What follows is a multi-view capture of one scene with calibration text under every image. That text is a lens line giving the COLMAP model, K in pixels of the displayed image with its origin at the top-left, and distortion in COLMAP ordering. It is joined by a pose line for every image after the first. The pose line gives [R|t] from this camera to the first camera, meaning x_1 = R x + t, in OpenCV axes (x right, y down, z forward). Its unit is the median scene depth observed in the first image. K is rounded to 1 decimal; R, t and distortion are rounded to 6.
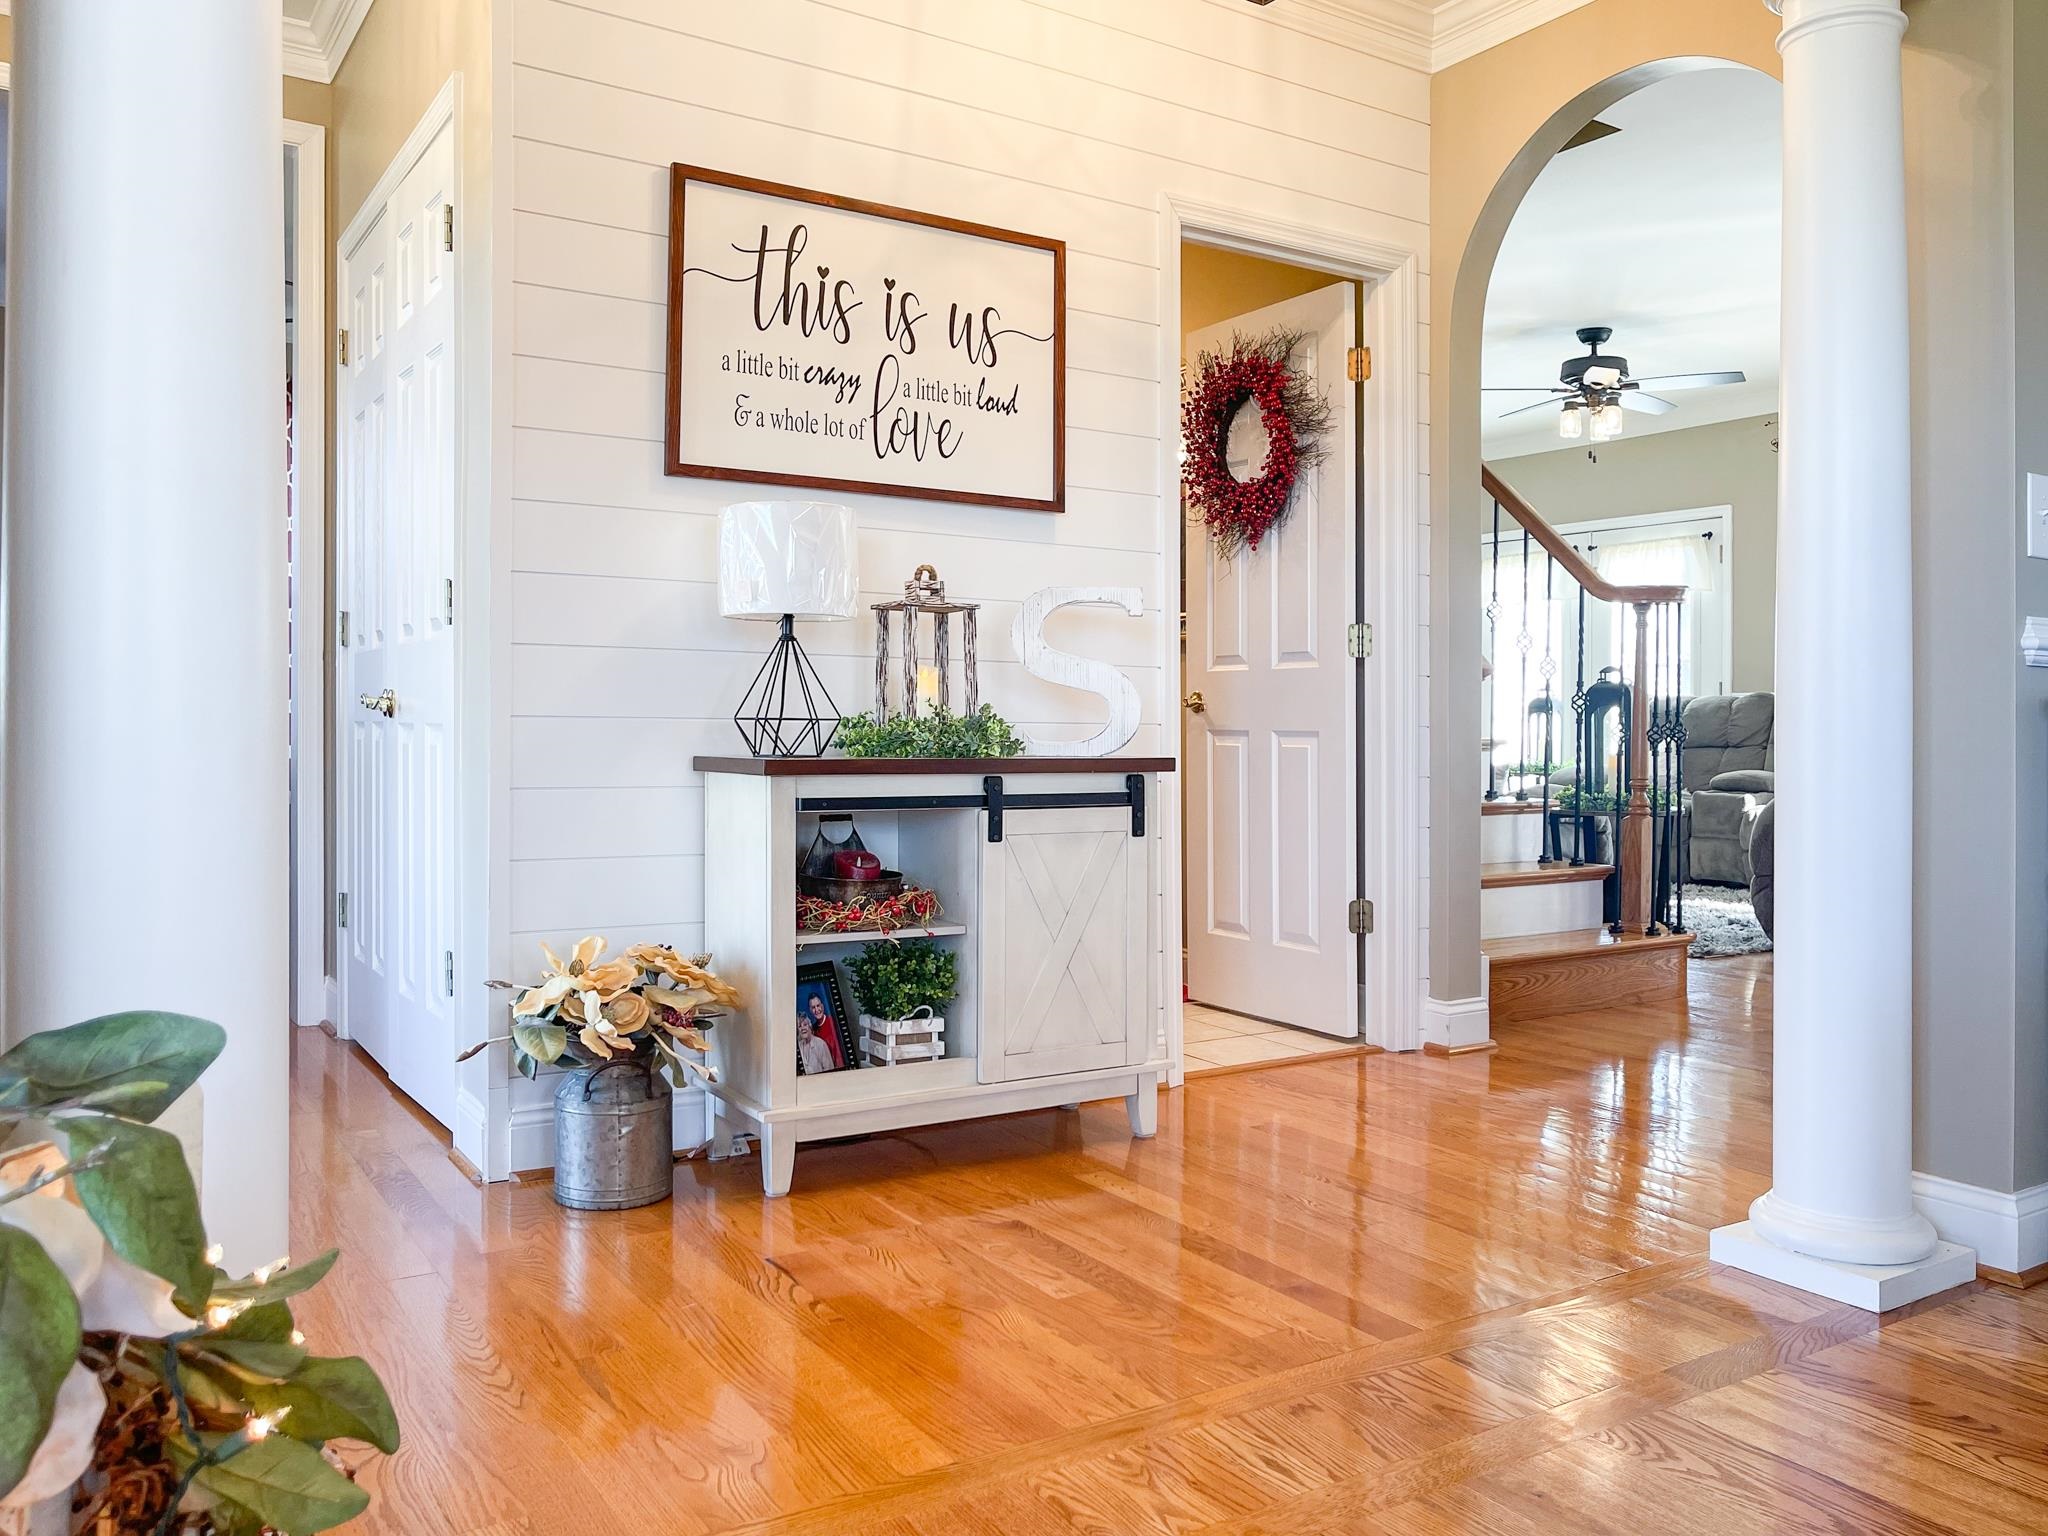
lens RADIAL K [[1566.2, 0, 1013.1], [0, 1566.2, 751.3], [0, 0, 1]] dist [-0.026546, 0.010221]
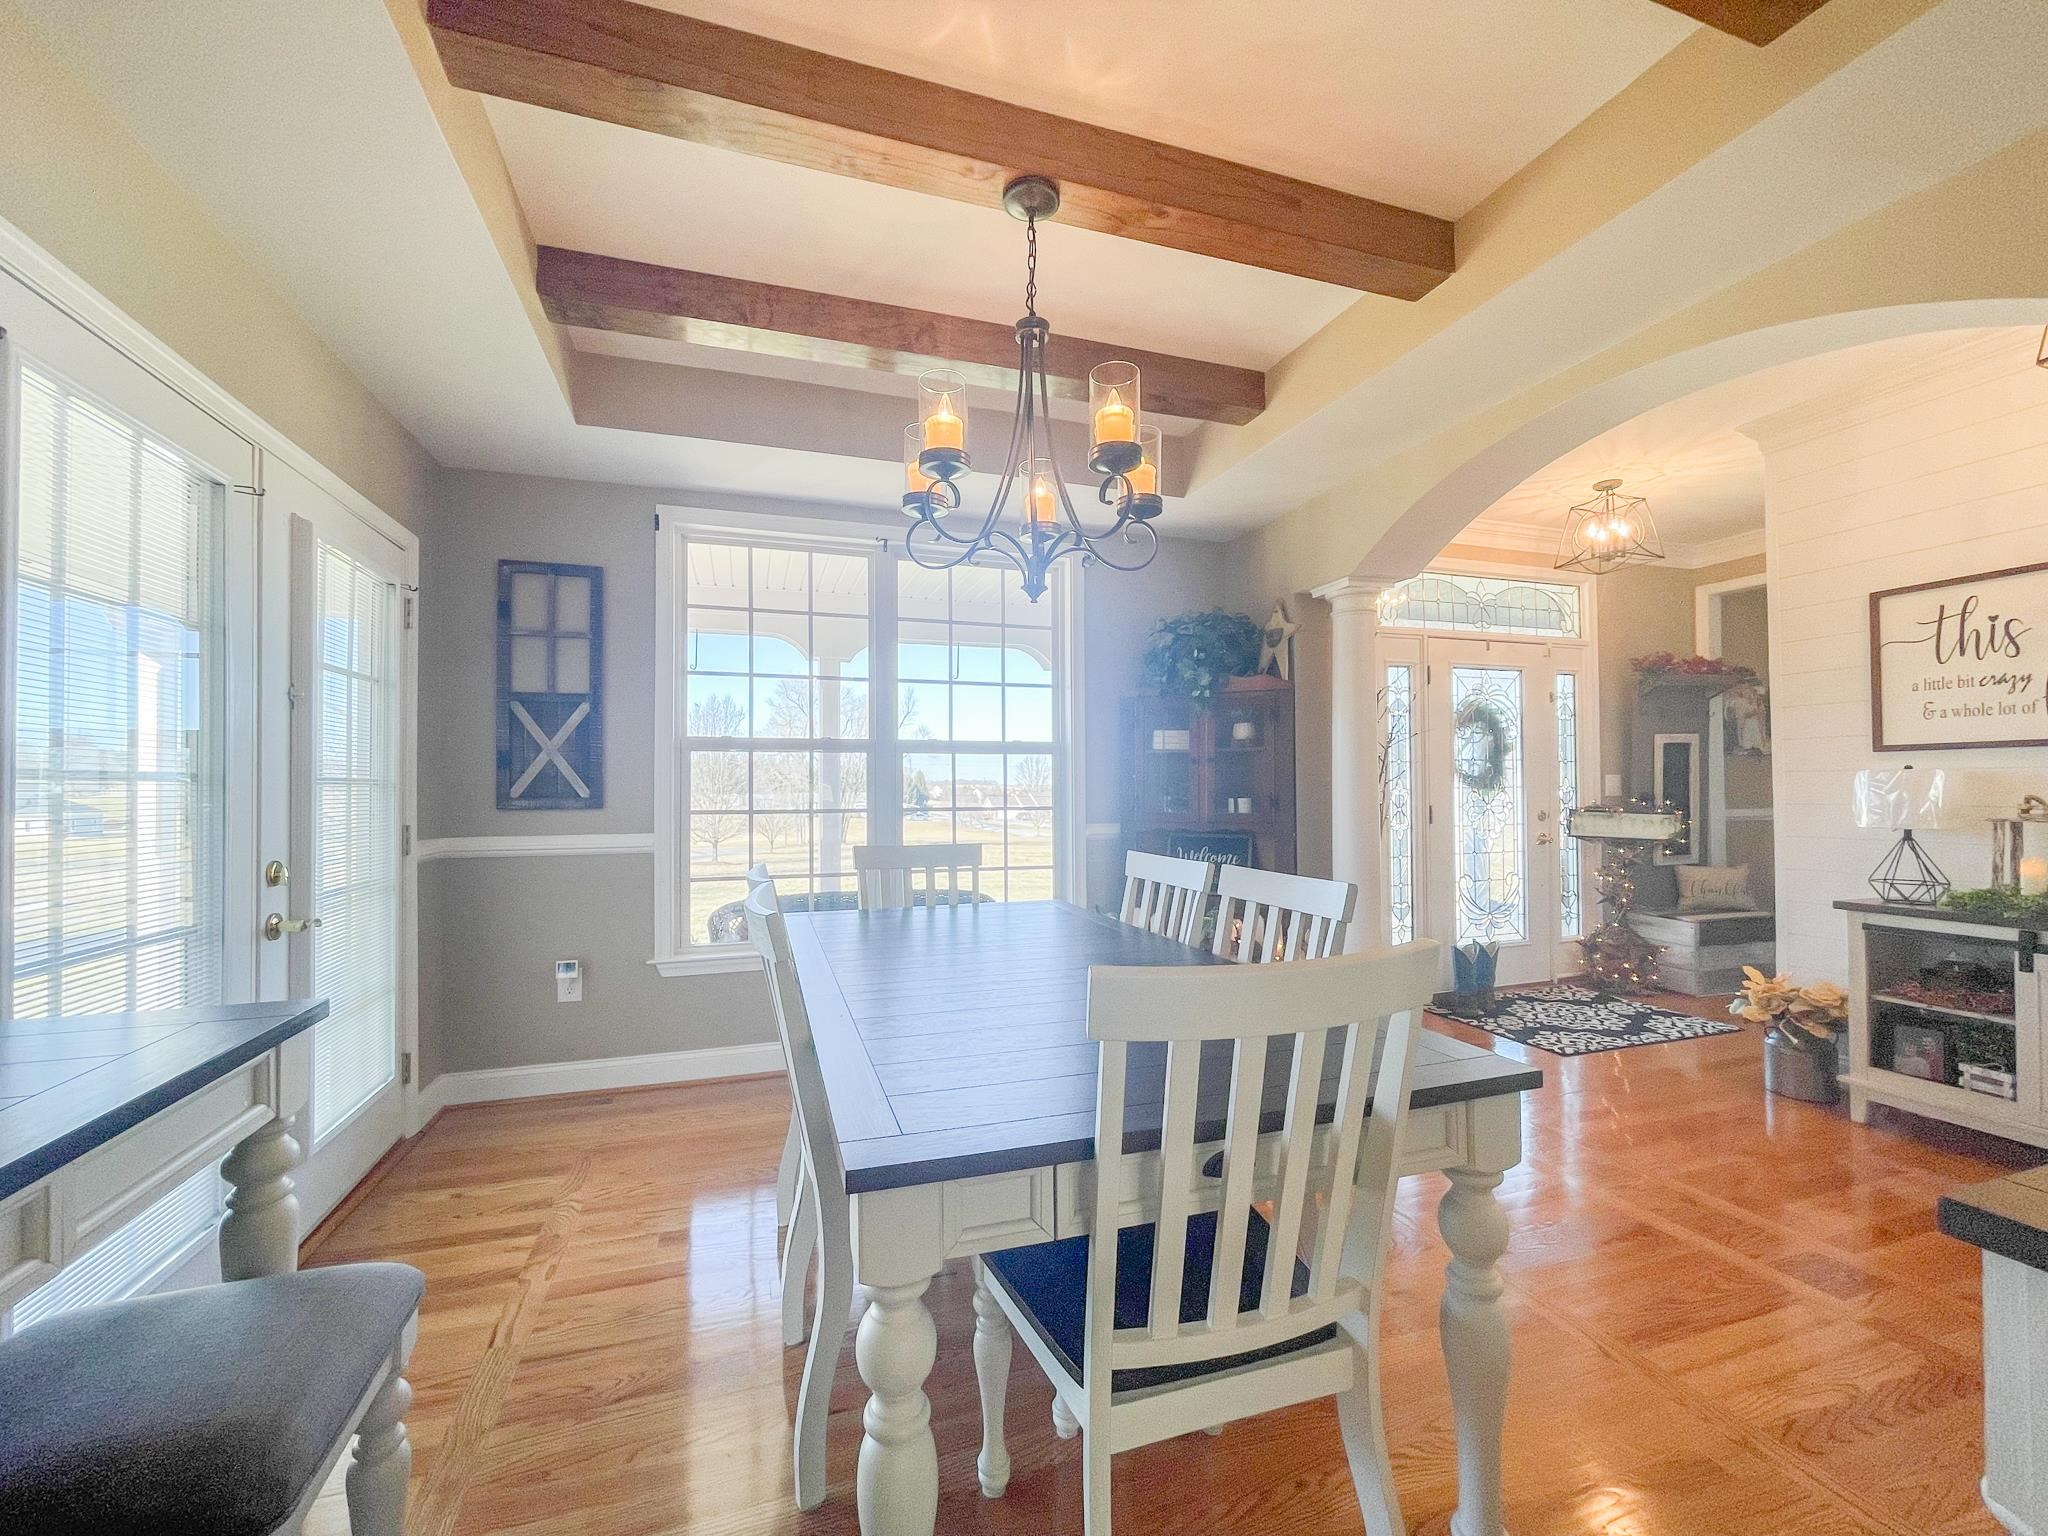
lens RADIAL K [[836.7, 0, 1005.6], [0, 836.7, 784.4], [0, 0, 1]] dist [-0.004201, -0.000530]
pose [[-0.248604, -0.009607, -0.968558, 0.986734], [-0.010120, 0.999922, -0.007321, -0.107874], [0.968552, 0.007981, -0.248682, 0.186774]]
